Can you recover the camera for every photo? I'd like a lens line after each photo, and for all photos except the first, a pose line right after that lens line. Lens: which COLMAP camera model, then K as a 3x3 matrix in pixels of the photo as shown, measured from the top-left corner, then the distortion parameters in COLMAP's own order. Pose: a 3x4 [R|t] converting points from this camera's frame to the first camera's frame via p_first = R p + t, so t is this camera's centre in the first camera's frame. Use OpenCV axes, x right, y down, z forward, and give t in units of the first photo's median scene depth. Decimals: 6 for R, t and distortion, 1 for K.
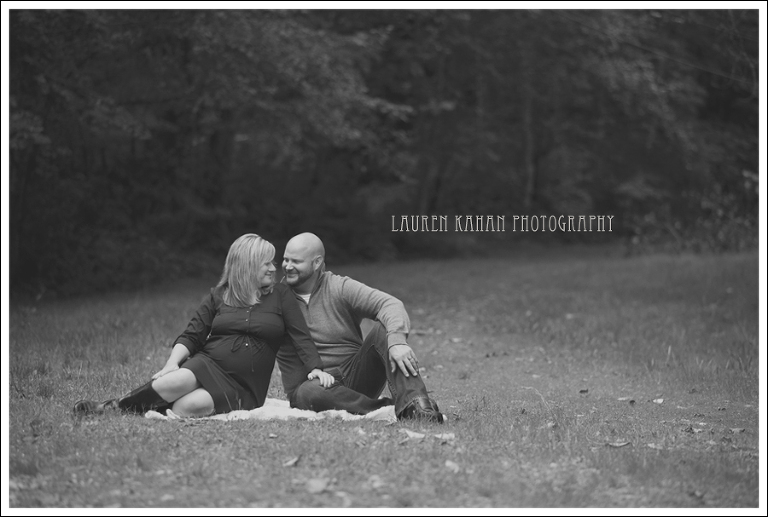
lens RADIAL K [[2905.8, 0, 381.0], [0, 2905.8, 253.5], [0, 0, 1]] dist [0.302287, 0.000000]
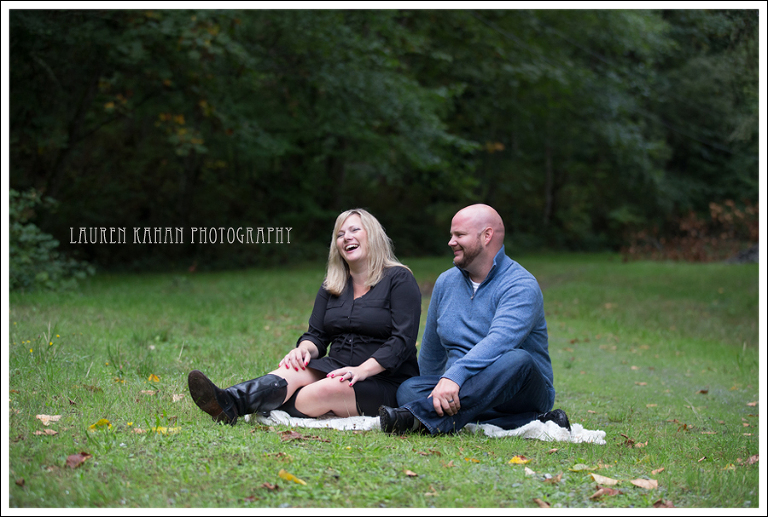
lens RADIAL K [[1925.7, 0, 383.6], [0, 1925.7, 256.8], [0, 0, 1]] dist [-0.112269, 0.000000]
pose [[0.998356, 0.050708, -0.026735, -0.006699], [-0.050634, 0.998711, 0.003472, 0.001557], [0.026877, -0.002112, 0.999637, 0.104179]]
